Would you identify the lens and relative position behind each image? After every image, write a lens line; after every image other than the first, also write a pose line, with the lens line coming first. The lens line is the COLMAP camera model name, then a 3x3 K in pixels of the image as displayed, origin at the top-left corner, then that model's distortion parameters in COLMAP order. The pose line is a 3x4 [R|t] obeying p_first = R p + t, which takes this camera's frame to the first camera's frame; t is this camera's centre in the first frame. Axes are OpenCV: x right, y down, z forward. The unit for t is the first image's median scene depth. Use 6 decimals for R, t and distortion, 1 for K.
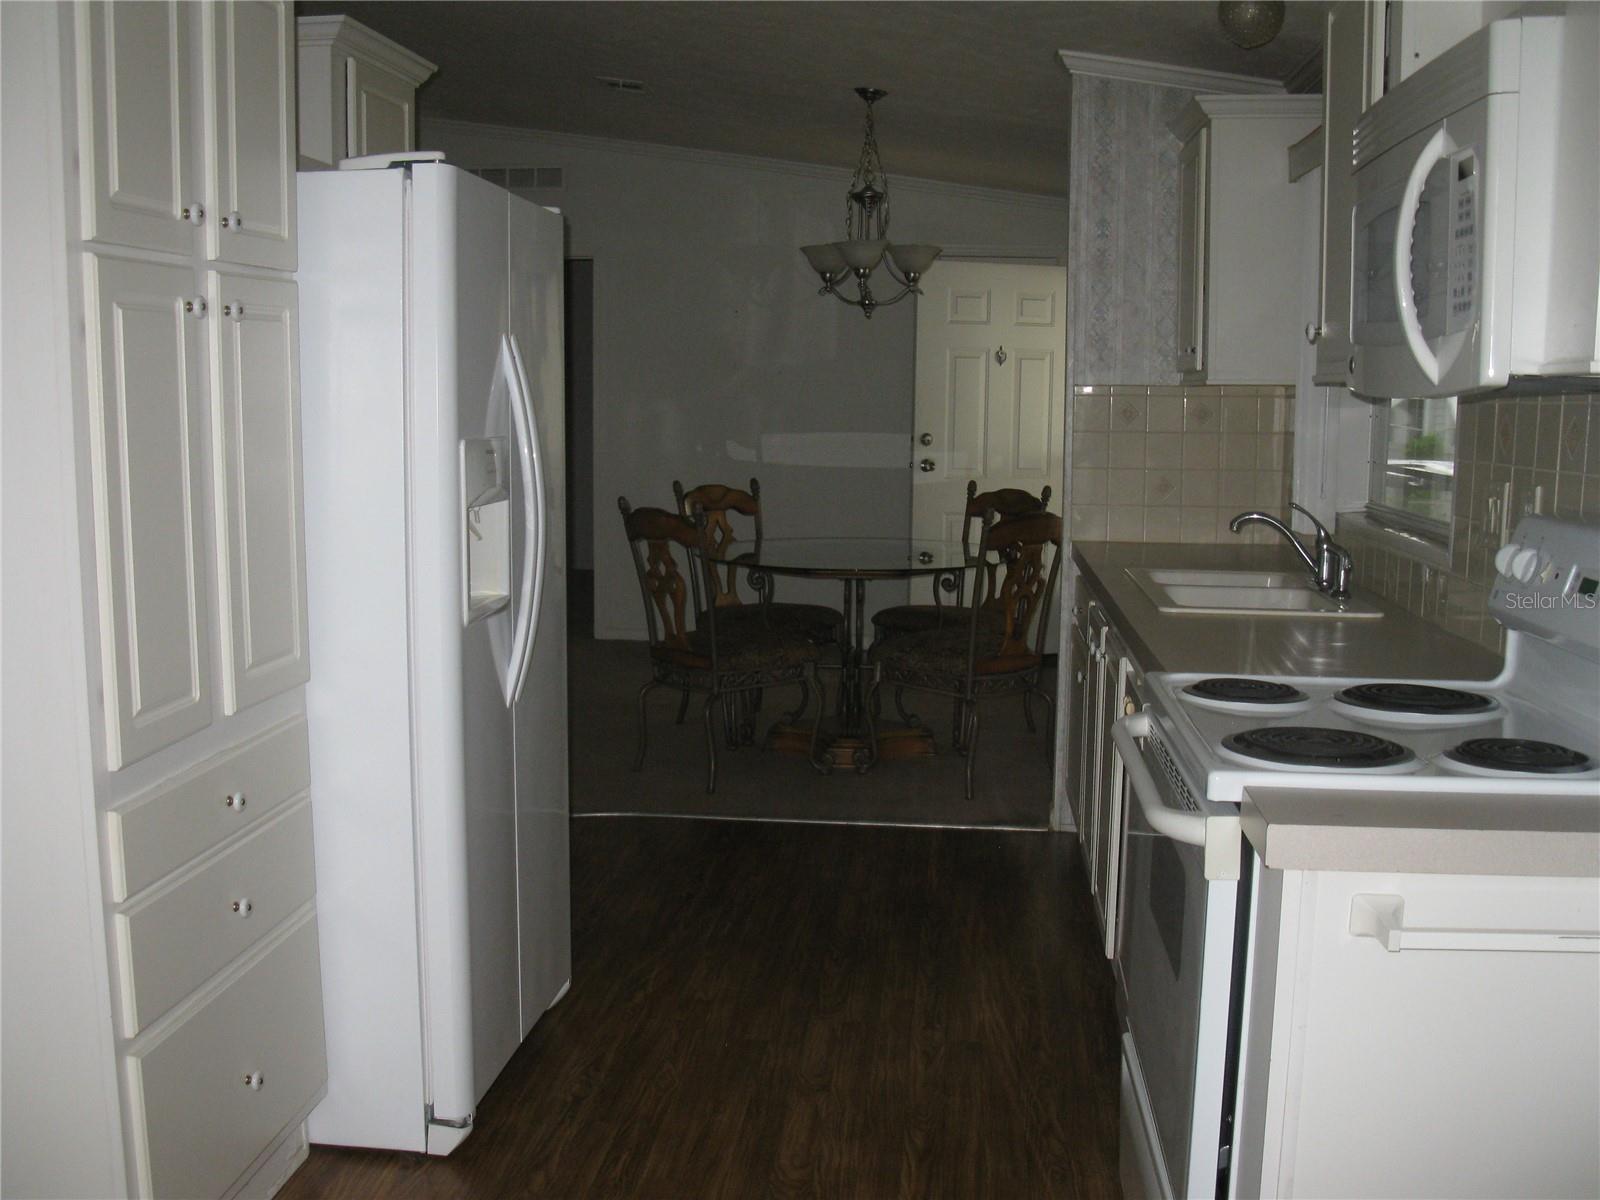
lens RADIAL K [[1667.1, 0, 800.0], [0, 1667.1, 600.0], [0, 0, 1]] dist [-0.179022, -0.003427]
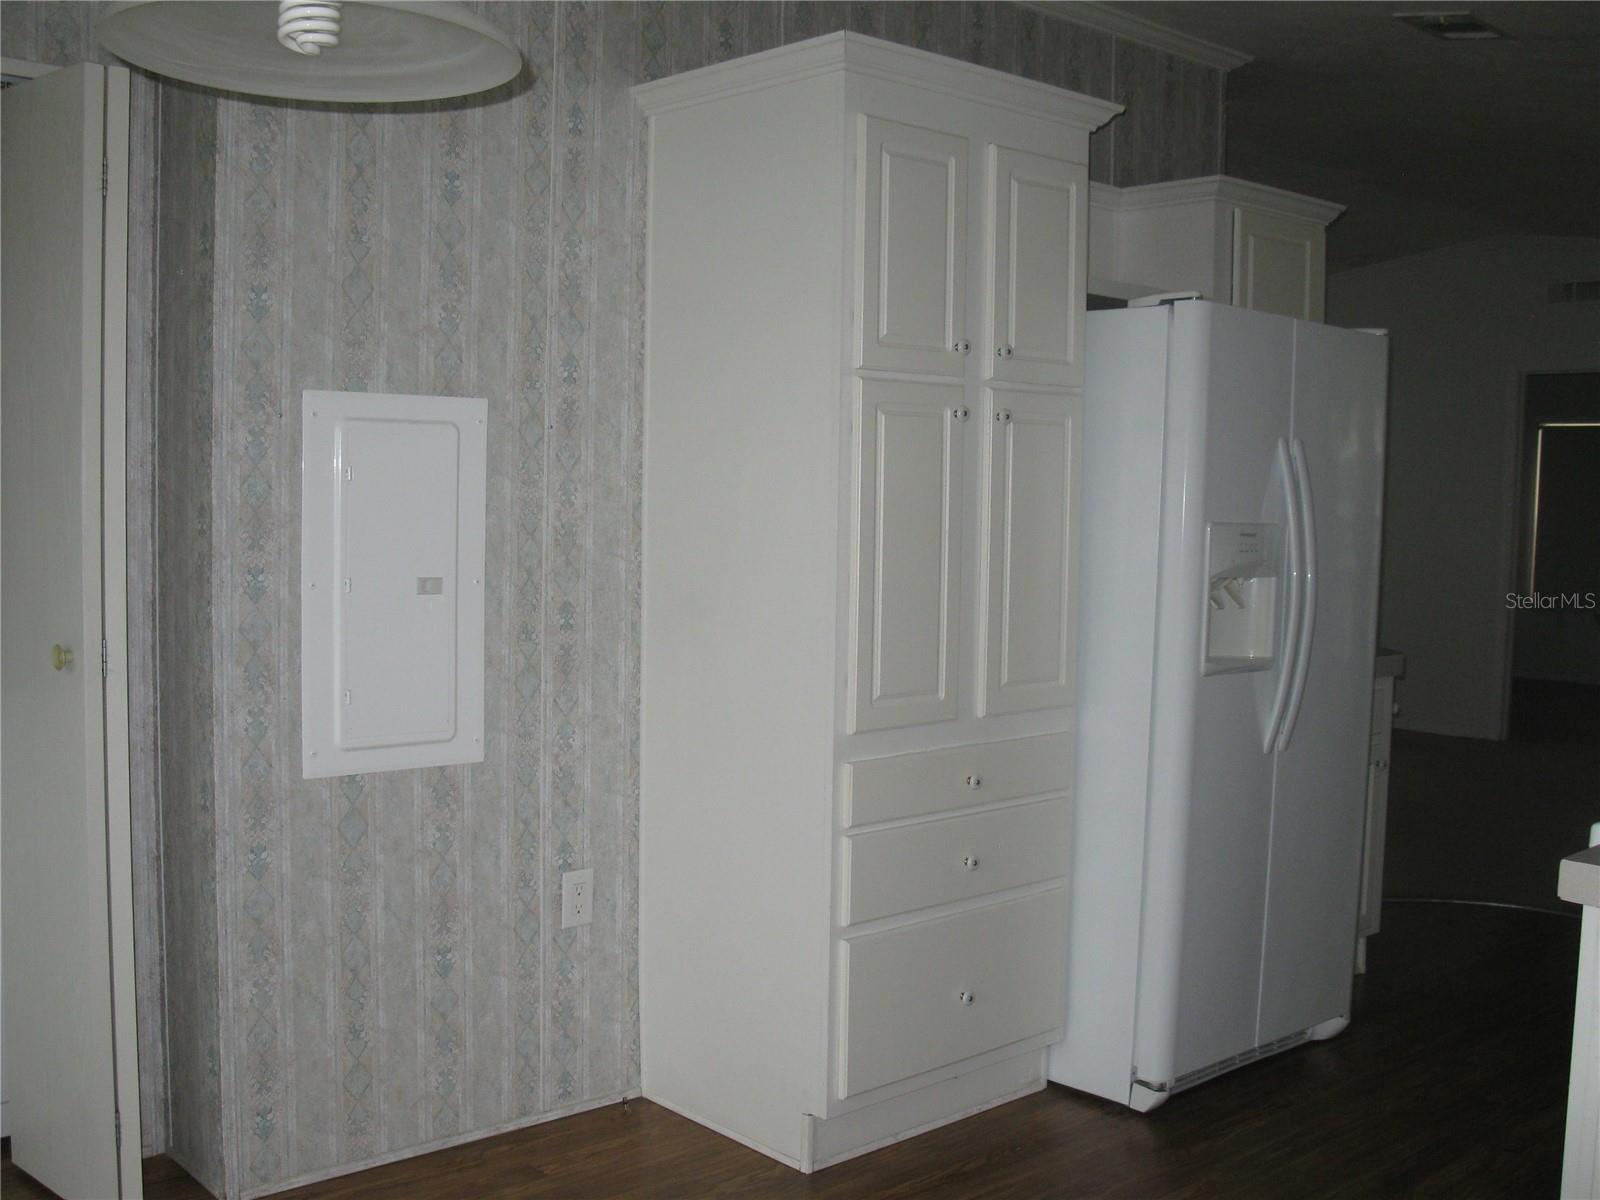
lens RADIAL K [[1667.1, 0, 800.0], [0, 1667.1, 600.0], [0, 0, 1]] dist [-0.179022, -0.003427]
pose [[0.728519, 0.053136, -0.682962, 0.422501], [-0.100165, 0.994534, -0.029470, 0.026621], [0.677663, 0.089879, 0.729860, -0.095020]]
